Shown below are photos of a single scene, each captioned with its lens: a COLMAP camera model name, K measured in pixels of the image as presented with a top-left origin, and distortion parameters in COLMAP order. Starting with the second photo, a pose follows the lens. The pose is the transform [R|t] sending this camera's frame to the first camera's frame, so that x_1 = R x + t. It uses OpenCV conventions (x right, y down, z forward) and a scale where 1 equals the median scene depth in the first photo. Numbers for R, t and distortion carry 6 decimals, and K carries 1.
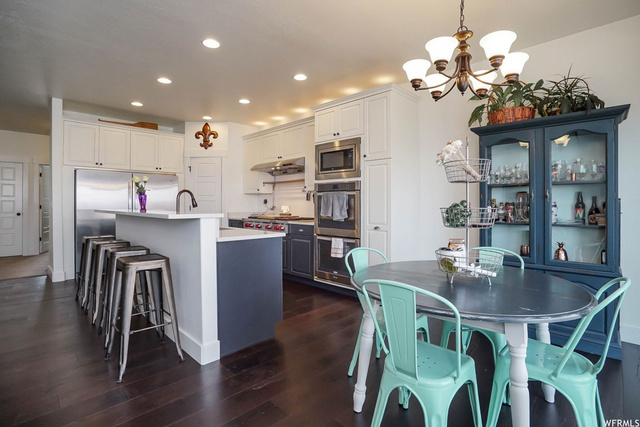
lens RADIAL K [[310.0, 0, 318.4], [0, 310.0, 204.7], [0, 0, 1]] dist [-0.045899, 0.010781]
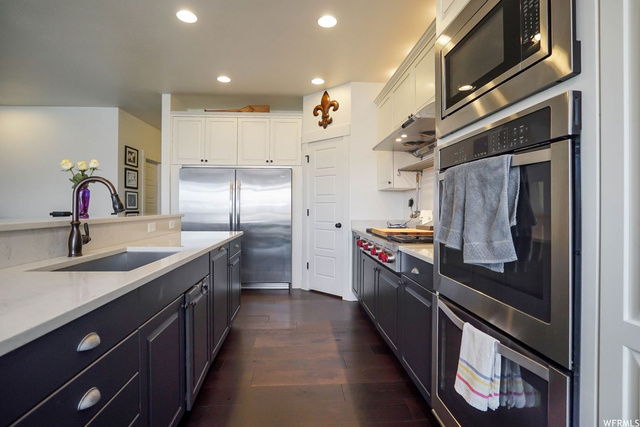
lens RADIAL K [[310.0, 0, 325.9], [0, 310.0, 204.7], [0, 0, 1]] dist [-0.045899, 0.010781]
pose [[0.767205, -0.008263, -0.641348, 0.109607], [0.000803, 0.999929, -0.011922, 0.000393], [0.641401, 0.008632, 0.767157, 0.599190]]
